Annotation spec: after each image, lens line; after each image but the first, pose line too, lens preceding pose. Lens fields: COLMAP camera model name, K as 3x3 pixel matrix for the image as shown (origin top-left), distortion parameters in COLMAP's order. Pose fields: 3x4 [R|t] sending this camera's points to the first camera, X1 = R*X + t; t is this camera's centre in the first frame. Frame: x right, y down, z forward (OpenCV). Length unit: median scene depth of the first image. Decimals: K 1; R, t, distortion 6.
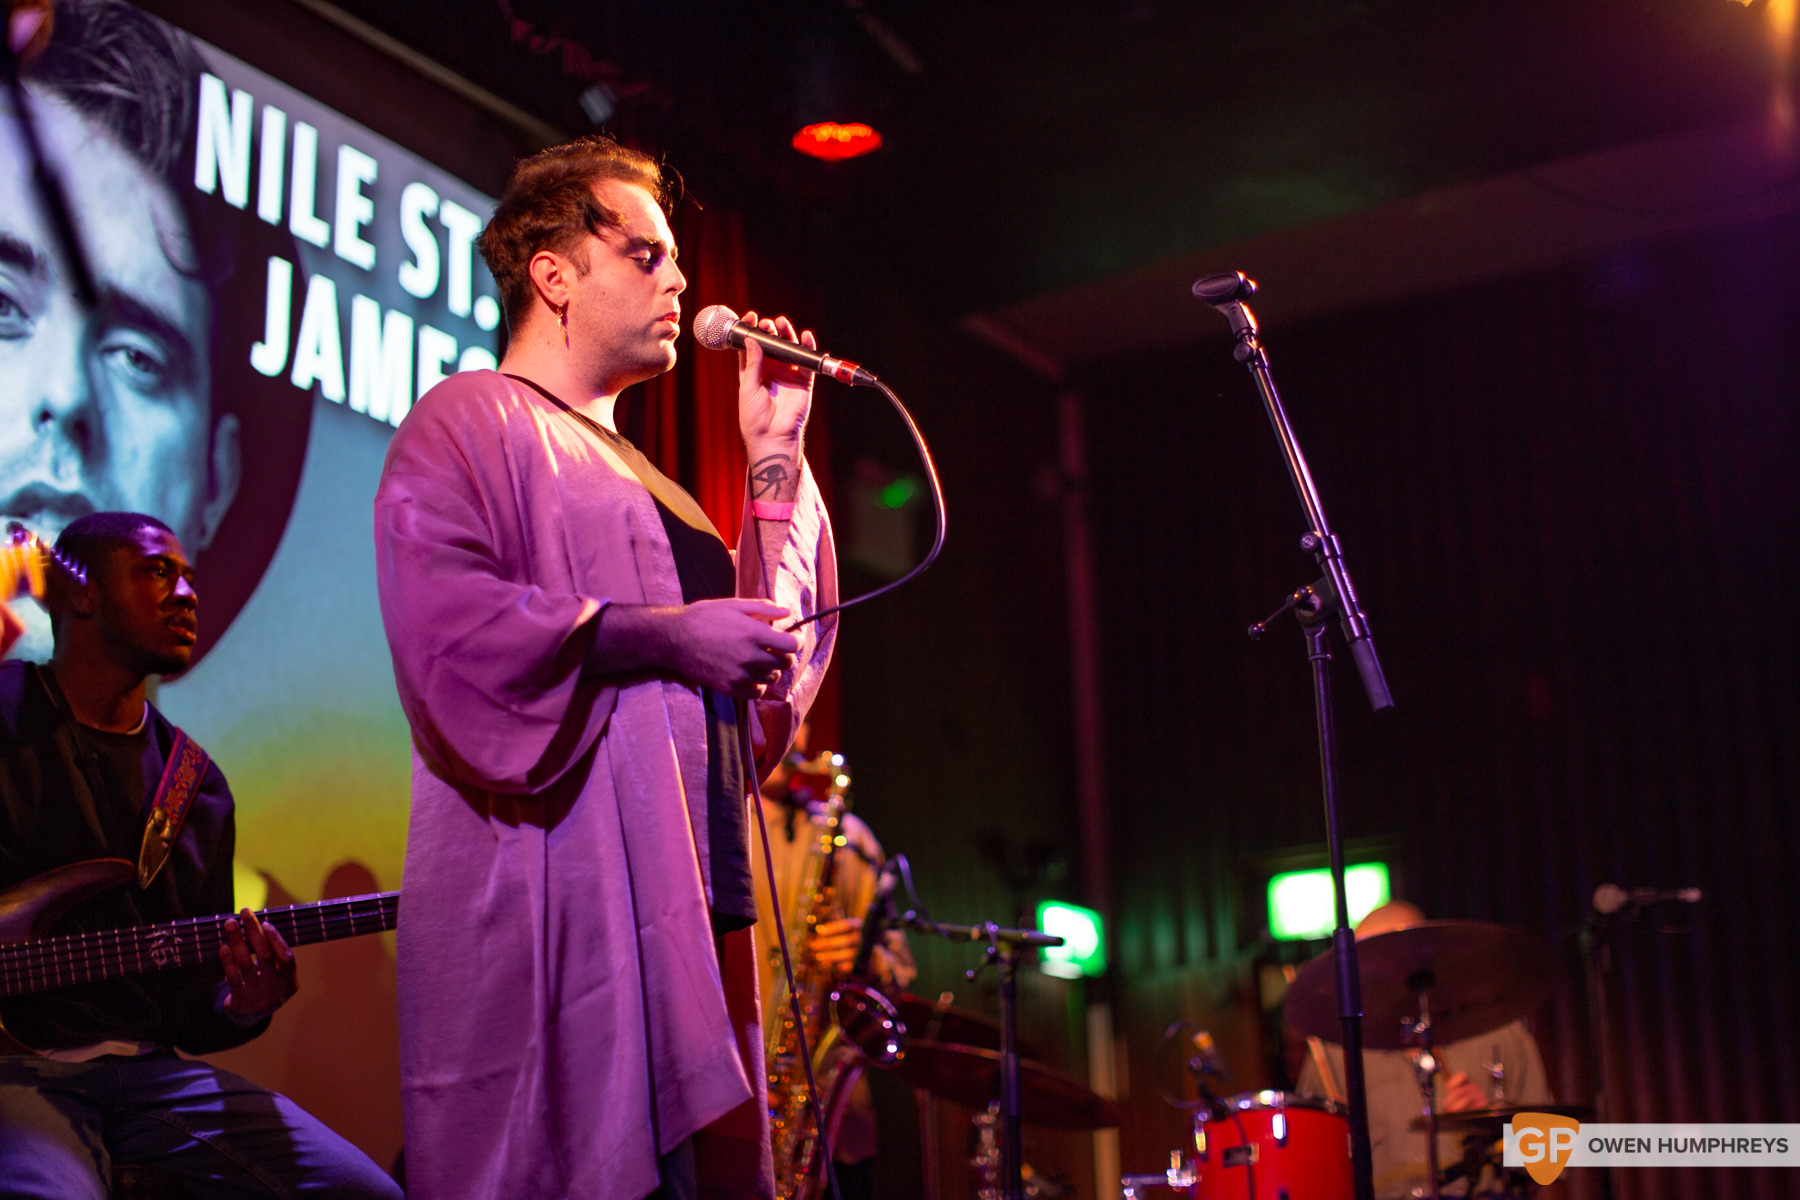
lens RADIAL K [[2566.8, 0, 806.4], [0, 2566.8, 593.9], [0, 0, 1]] dist [-0.273359, 0.994243]
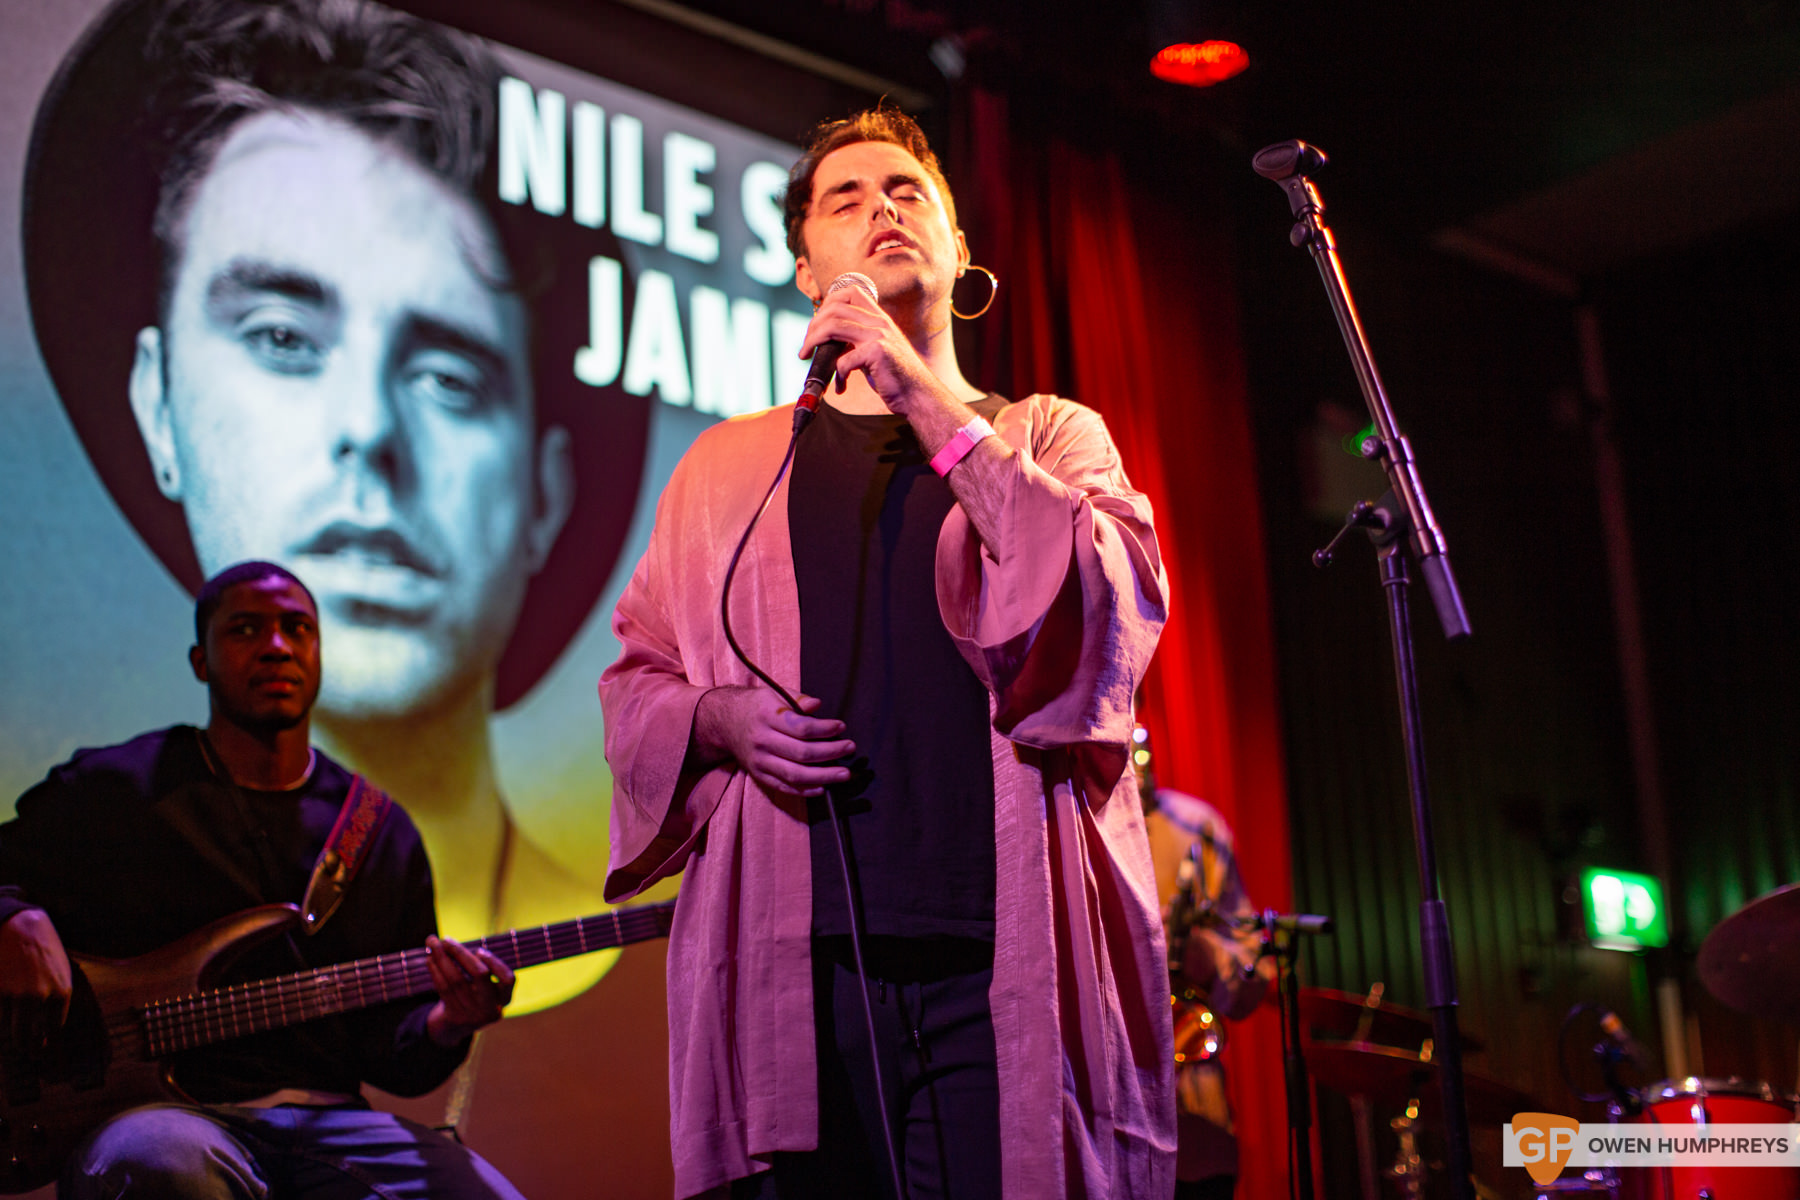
lens RADIAL K [[2658.2, 0, 900.0], [0, 2658.2, 600.0], [0, 0, 1]] dist [-0.149489, -0.000296]
pose [[0.967855, -0.089816, -0.234926, 0.128723], [0.091345, 0.995810, -0.004390, 0.010221], [0.234336, -0.017210, 0.972003, 0.056060]]
